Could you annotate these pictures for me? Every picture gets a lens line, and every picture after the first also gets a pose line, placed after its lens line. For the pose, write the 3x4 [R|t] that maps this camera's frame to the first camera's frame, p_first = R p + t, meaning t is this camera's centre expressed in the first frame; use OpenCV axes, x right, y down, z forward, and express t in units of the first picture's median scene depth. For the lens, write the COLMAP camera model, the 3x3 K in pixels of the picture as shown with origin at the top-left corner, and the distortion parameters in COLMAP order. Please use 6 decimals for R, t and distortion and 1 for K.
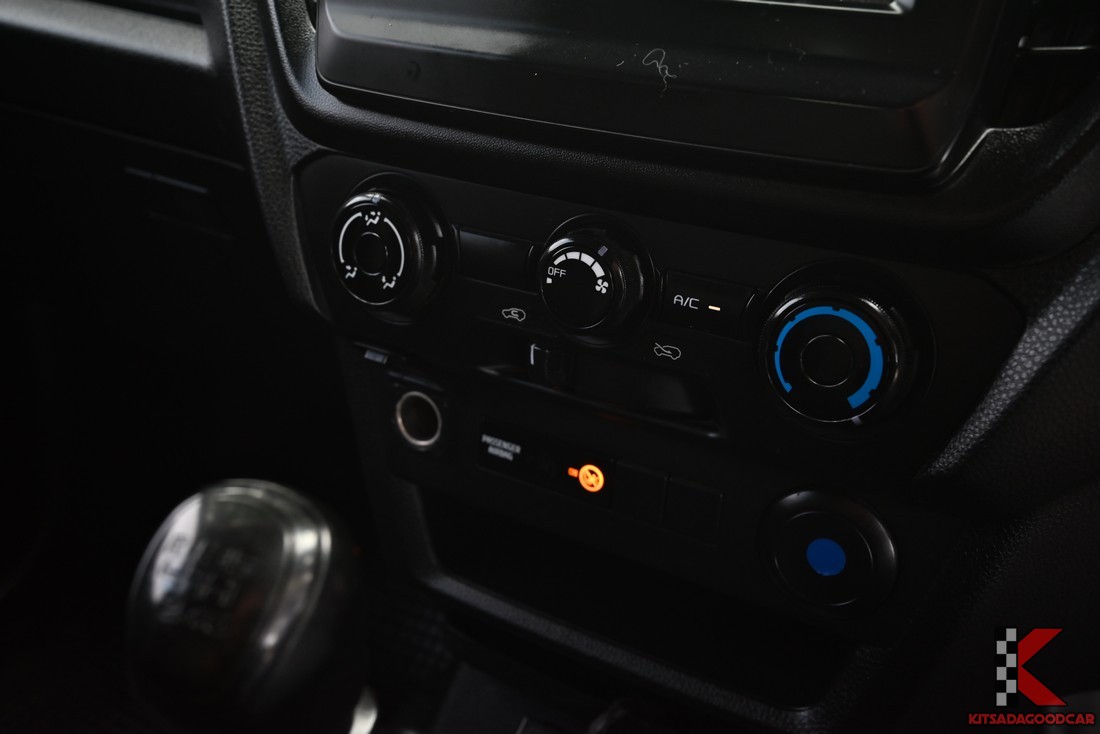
lens RADIAL K [[1105.3, 0, 550.0], [0, 1105.3, 367.0], [0, 0, 1]] dist [-0.006036, -0.005625]
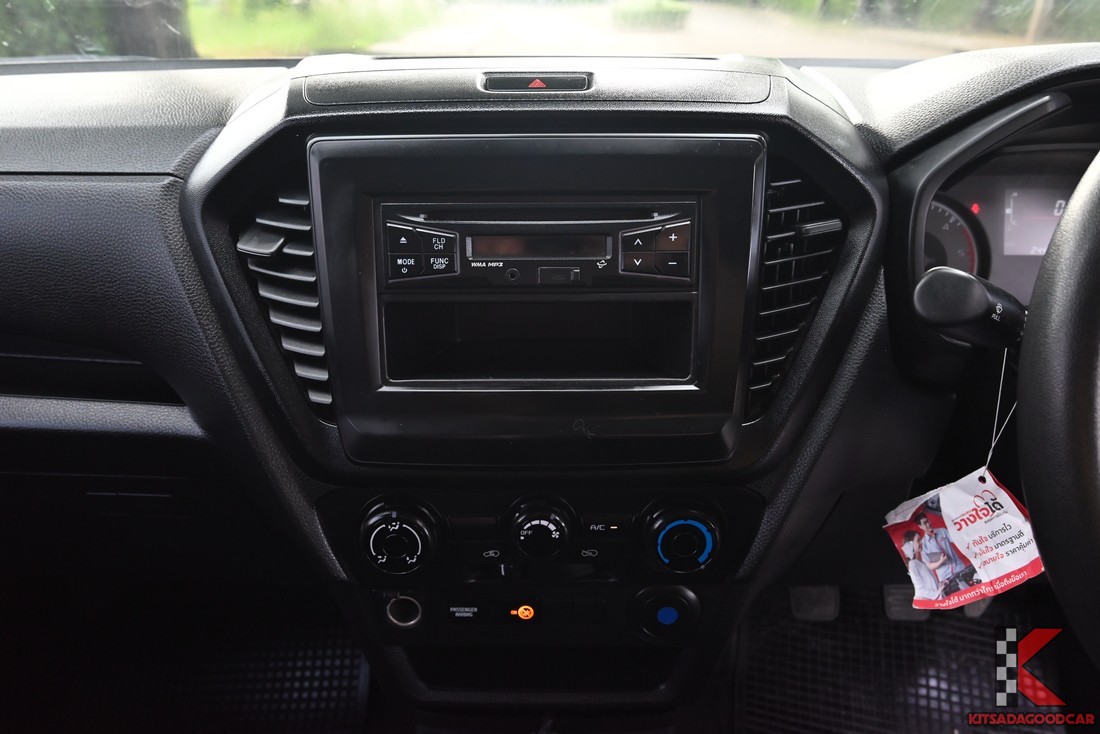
lens RADIAL K [[739.8, 0, 550.0], [0, 739.8, 367.0], [0, 0, 1]] dist [-0.004405, 0.000454]
pose [[0.862286, -0.246486, 0.442389, -0.395552], [0.238950, 0.968230, 0.073719, -0.396466], [-0.446505, 0.042142, 0.893788, -0.084907]]
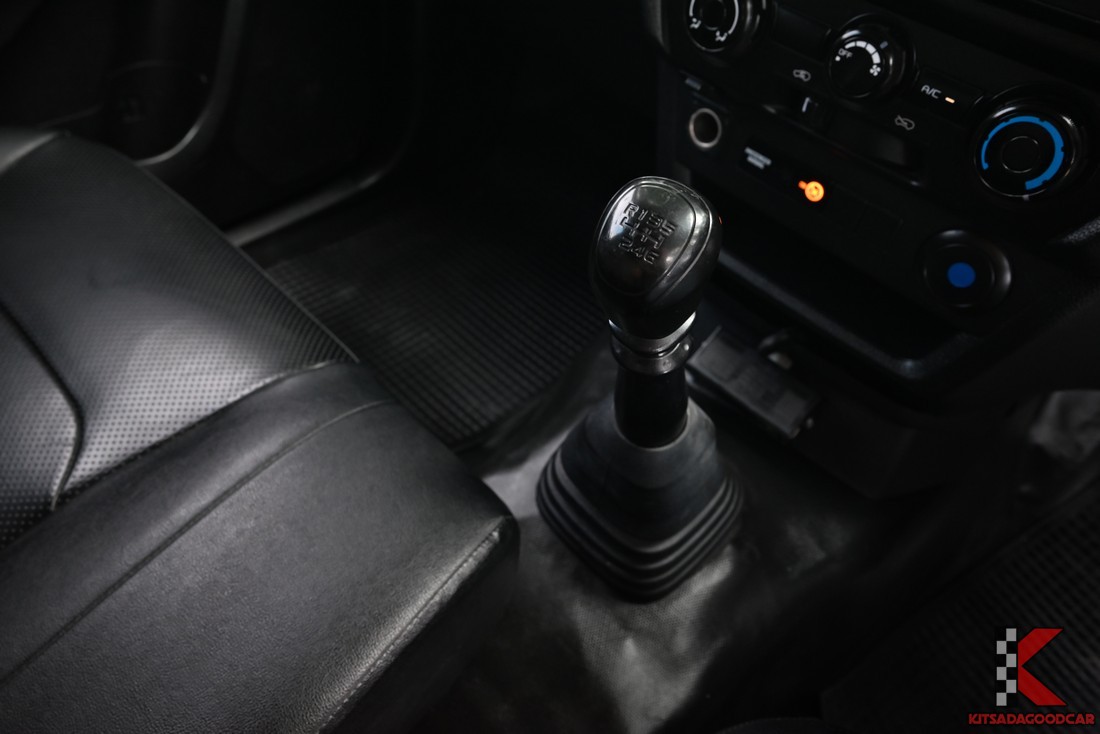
lens RADIAL K [[784.3, 0, 550.0], [0, 784.3, 367.0], [0, 0, 1]] dist [0.013201, -0.003824]
pose [[0.965918, 0.222668, -0.131988, -0.133542], [-0.156475, 0.908485, 0.387519, -0.048297], [0.206198, -0.353659, 0.912364, -0.172299]]
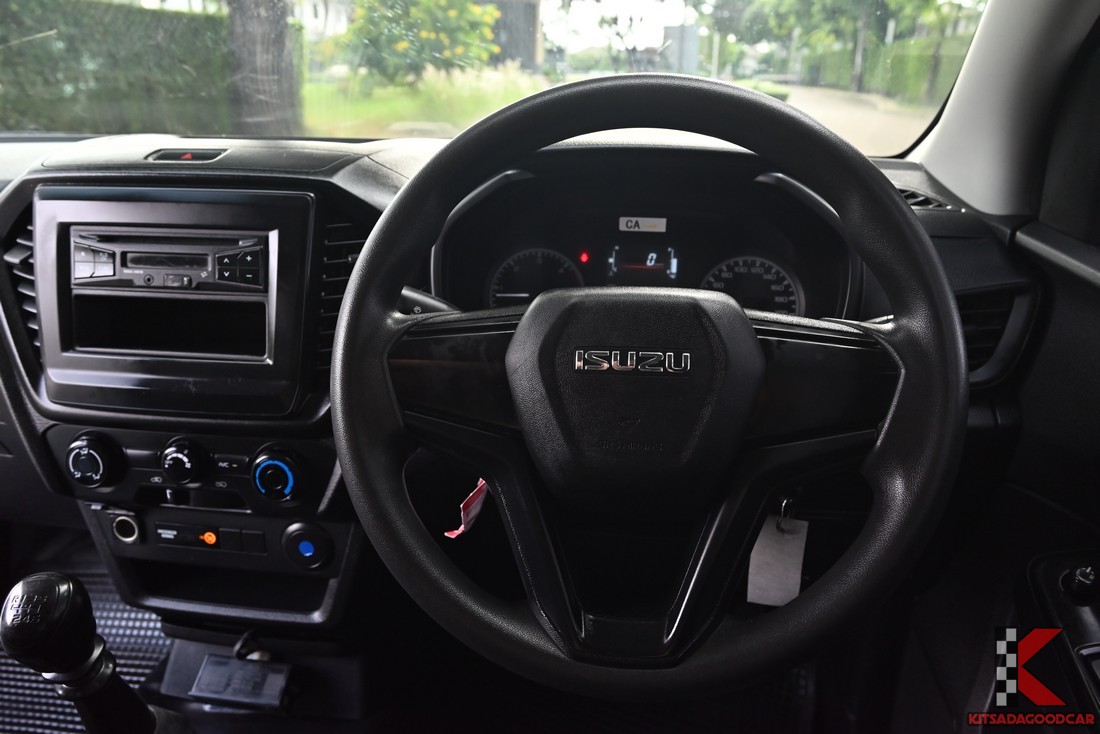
lens RADIAL K [[739.8, 0, 550.0], [0, 739.8, 367.0], [0, 0, 1]] dist [-0.004405, 0.000454]
pose [[0.922625, -0.154176, 0.353544, 0.231117], [0.180531, 0.982646, -0.042601, -0.066411], [-0.340841, 0.103131, 0.934447, -0.842510]]
